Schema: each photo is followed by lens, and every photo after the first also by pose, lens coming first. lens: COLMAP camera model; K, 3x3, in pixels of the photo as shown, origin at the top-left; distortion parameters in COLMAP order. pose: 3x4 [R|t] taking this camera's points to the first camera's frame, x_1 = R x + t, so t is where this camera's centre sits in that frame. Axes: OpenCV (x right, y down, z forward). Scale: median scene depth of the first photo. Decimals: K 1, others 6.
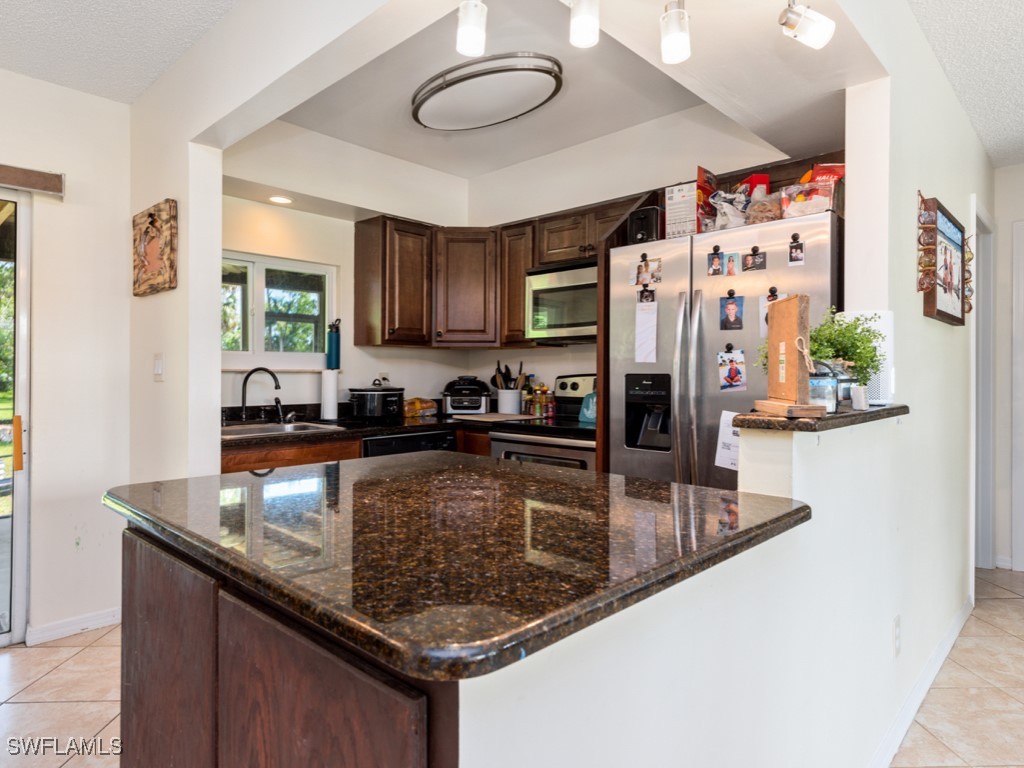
lens RADIAL K [[617.0, 0, 512.4], [0, 617.0, 378.1], [0, 0, 1]] dist [0.005872, 0.000645]
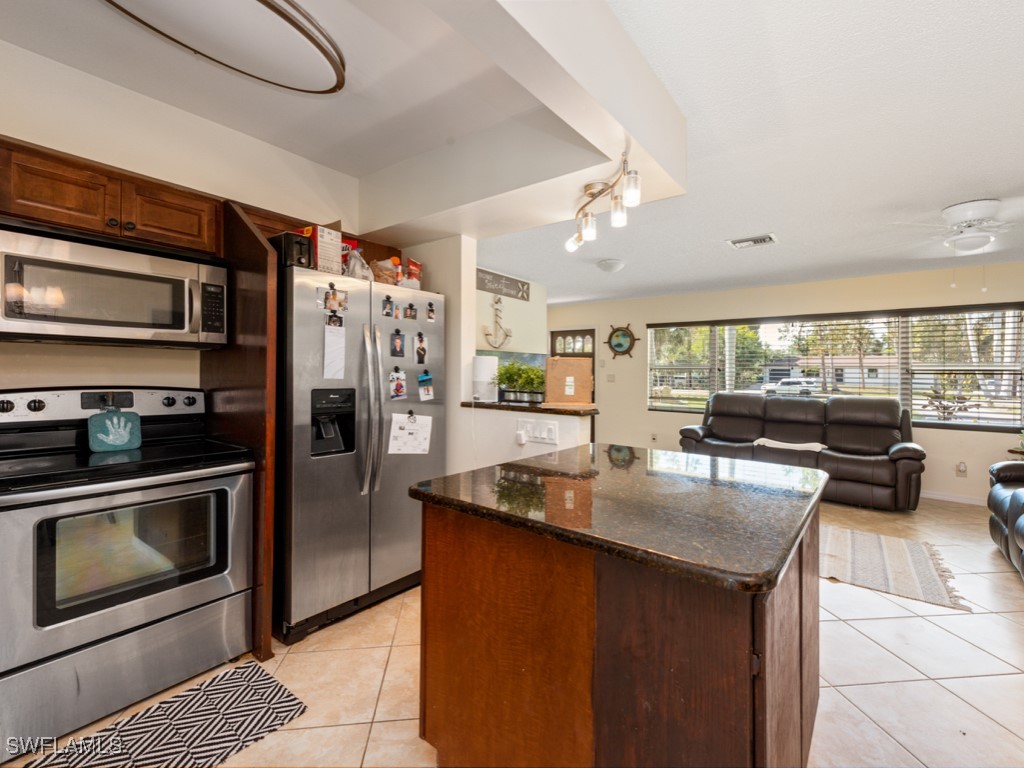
lens RADIAL K [[454.5, 0, 514.3], [0, 454.5, 371.9], [0, 0, 1]] dist [0.013352, -0.001383]
pose [[-0.089215, -0.001323, 0.996012, -0.640173], [-0.007735, 0.999970, 0.000636, -0.040134], [-0.995982, -0.007648, -0.089222, 0.724178]]
